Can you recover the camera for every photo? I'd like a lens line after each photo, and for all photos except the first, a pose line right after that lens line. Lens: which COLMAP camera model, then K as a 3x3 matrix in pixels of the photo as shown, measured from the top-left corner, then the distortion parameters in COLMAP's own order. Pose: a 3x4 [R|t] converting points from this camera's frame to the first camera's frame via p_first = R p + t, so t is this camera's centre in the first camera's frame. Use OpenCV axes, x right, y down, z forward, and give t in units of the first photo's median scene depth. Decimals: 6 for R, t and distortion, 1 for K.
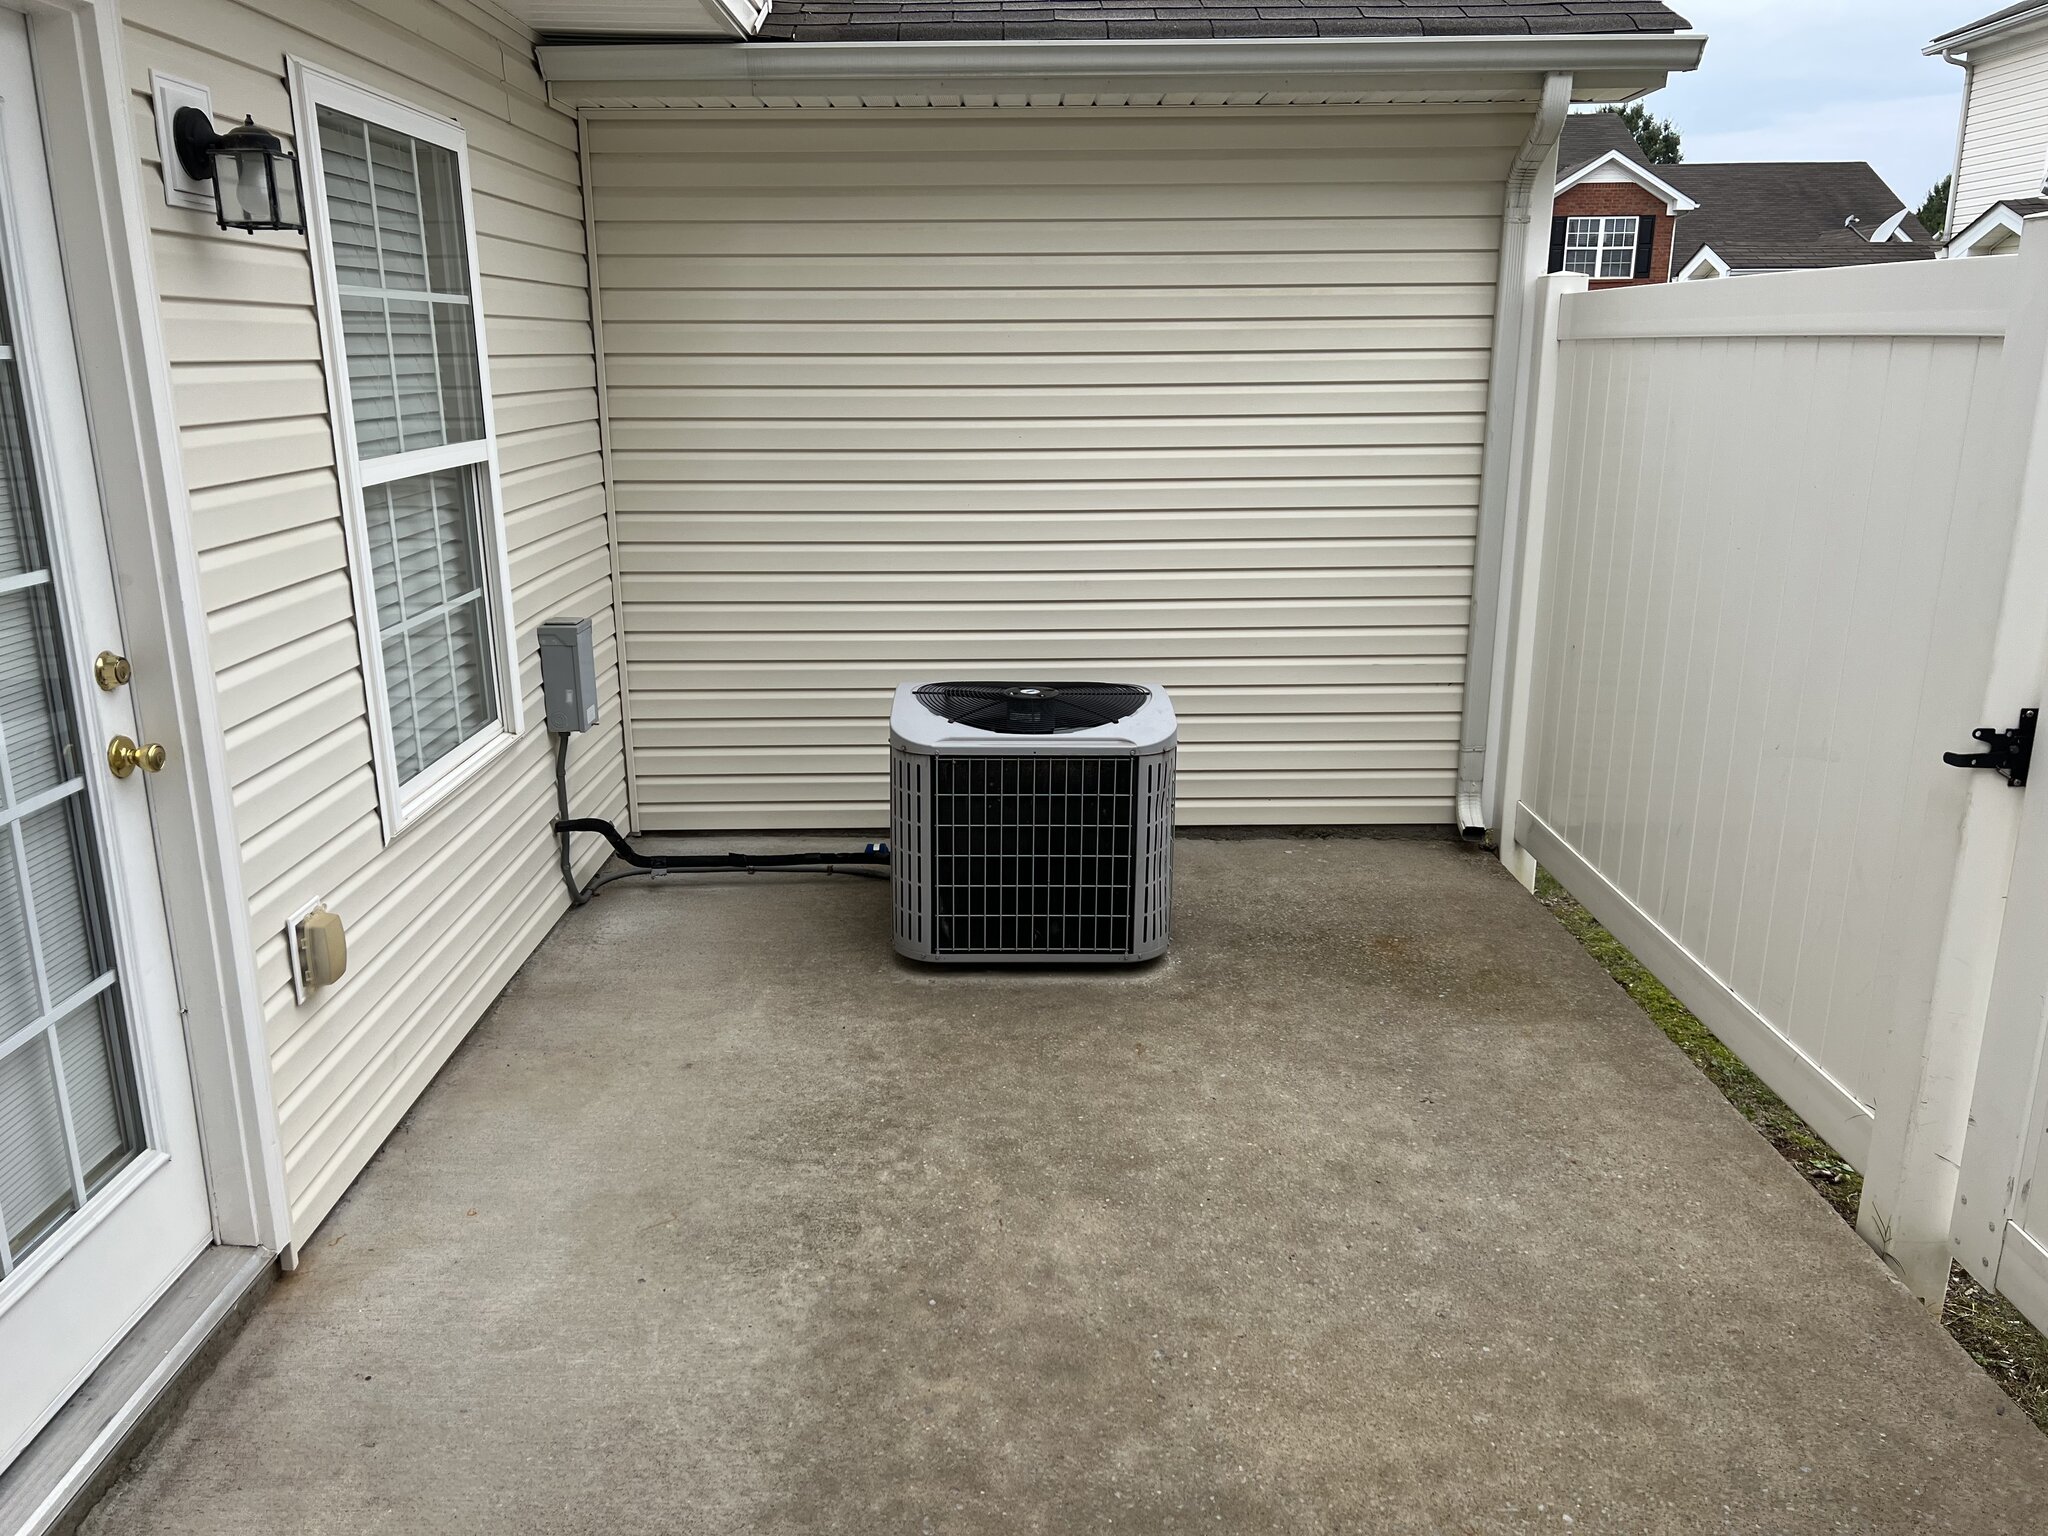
lens RADIAL K [[1526.6, 0, 1024.0], [0, 1526.6, 768.0], [0, 0, 1]] dist [0.069697, -0.072768]
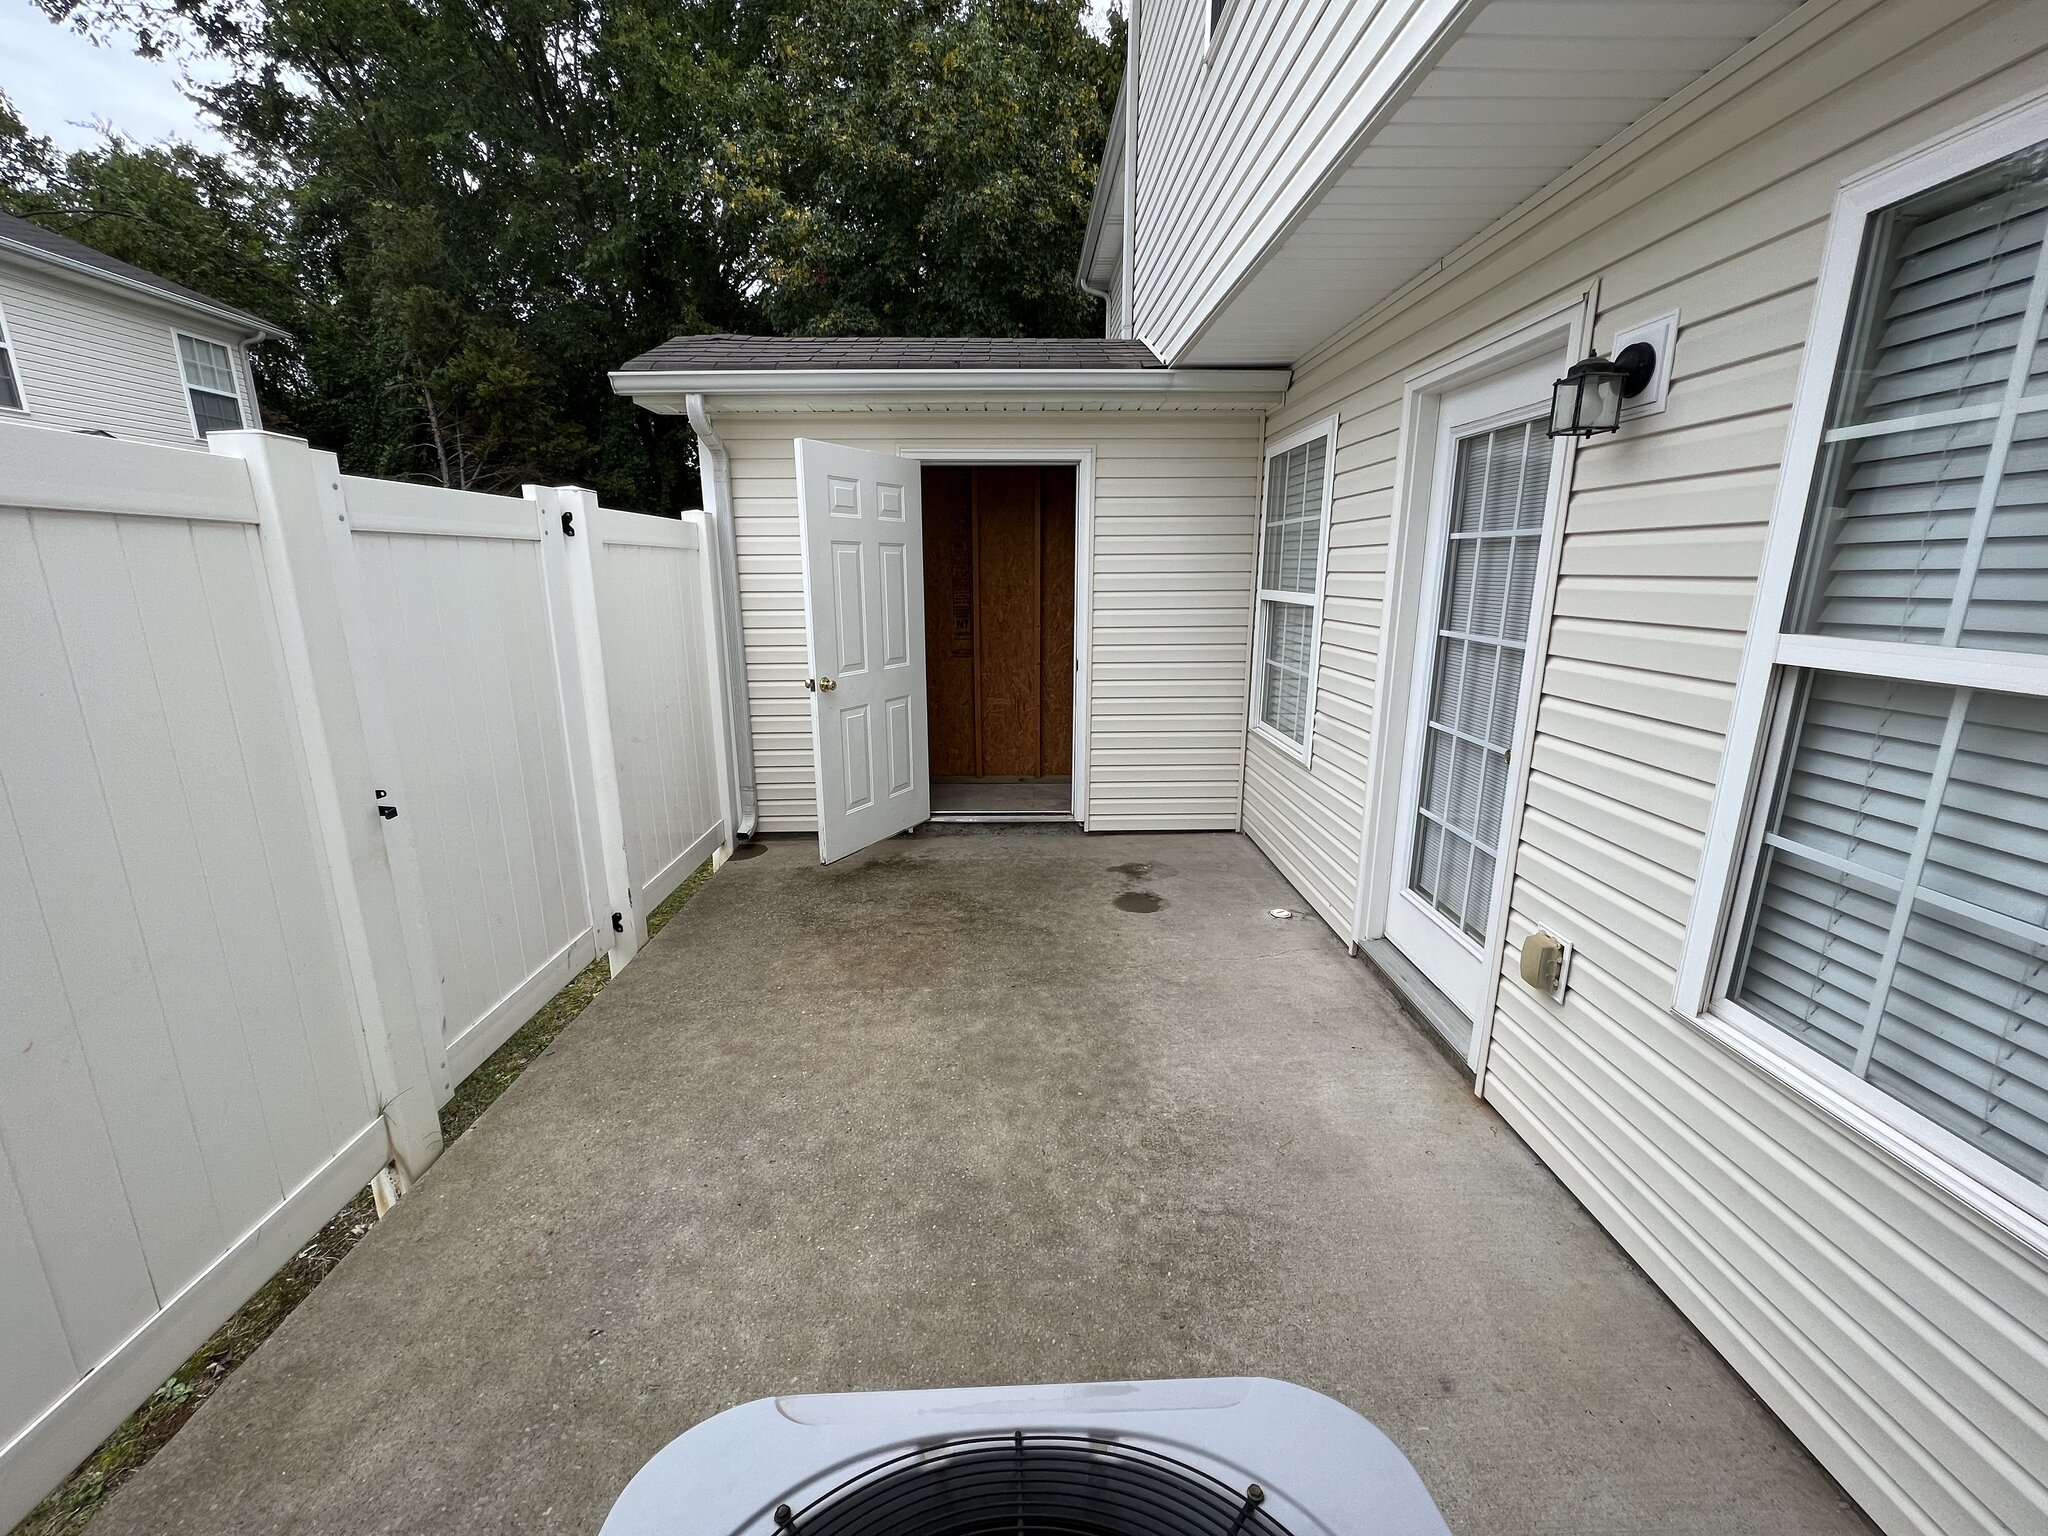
lens RADIAL K [[808.6, 0, 1023.0], [0, 808.6, 734.1], [0, 0, 1]] dist [0.000825, 0.000228]
pose [[-0.999881, 0.011049, -0.010792, 0.007590], [0.004923, 0.890309, 0.455329, -0.379800], [0.014639, 0.455222, -0.890258, 1.495376]]
